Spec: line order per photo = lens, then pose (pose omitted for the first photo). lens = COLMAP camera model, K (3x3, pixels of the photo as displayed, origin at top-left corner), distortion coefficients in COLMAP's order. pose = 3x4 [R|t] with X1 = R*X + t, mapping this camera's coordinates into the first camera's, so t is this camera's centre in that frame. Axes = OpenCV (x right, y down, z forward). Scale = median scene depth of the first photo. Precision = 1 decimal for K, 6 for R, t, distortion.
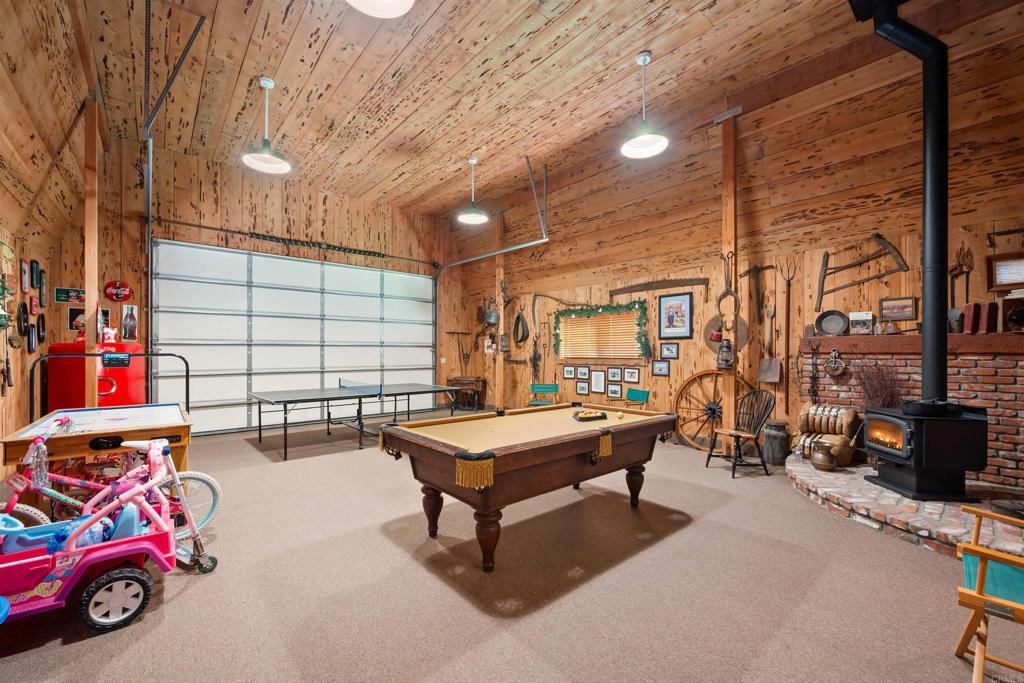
lens RADIAL K [[417.7, 0, 513.9], [0, 417.7, 356.6], [0, 0, 1]] dist [0.000153, 0.000017]
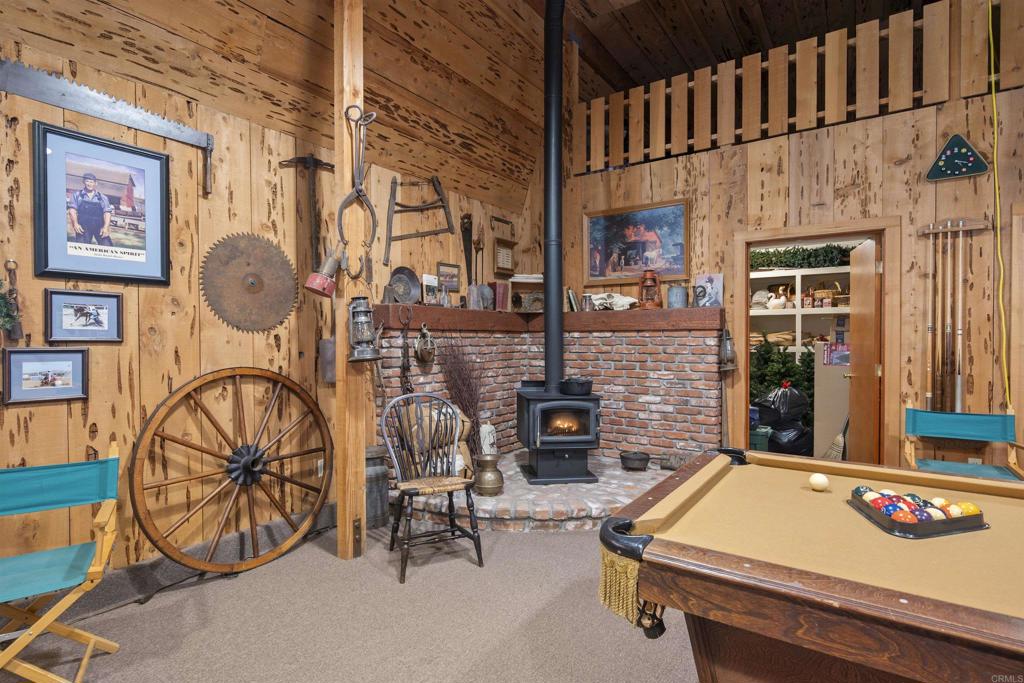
lens RADIAL K [[522.2, 0, 517.8], [0, 522.2, 340.7], [0, 0, 1]] dist [-0.001724, -0.000440]
pose [[-0.264903, -0.011350, 0.964208, -0.082846], [0.003773, 0.999911, 0.012807, -0.000468], [-0.964268, 0.007031, -0.264837, 0.795090]]
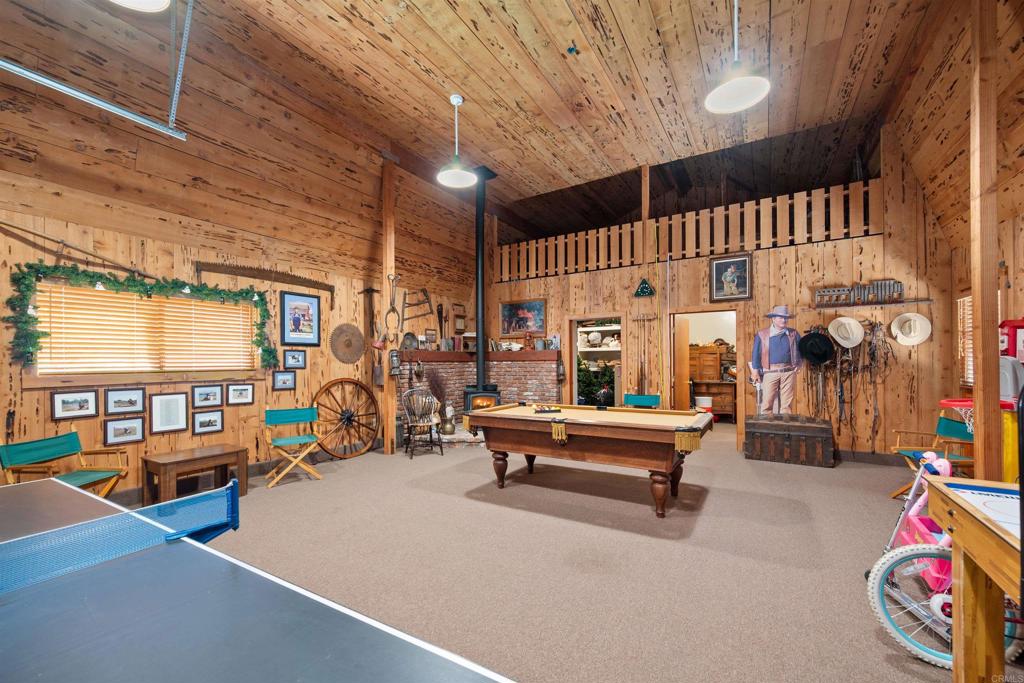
lens RADIAL K [[417.7, 0, 513.9], [0, 417.7, 356.6], [0, 0, 1]] dist [0.000153, 0.000017]
pose [[-0.312877, 0.008164, 0.949759, -0.568139], [0.009811, 0.999937, -0.005363, -0.010403], [-0.949743, 0.007640, -0.312937, 0.844285]]
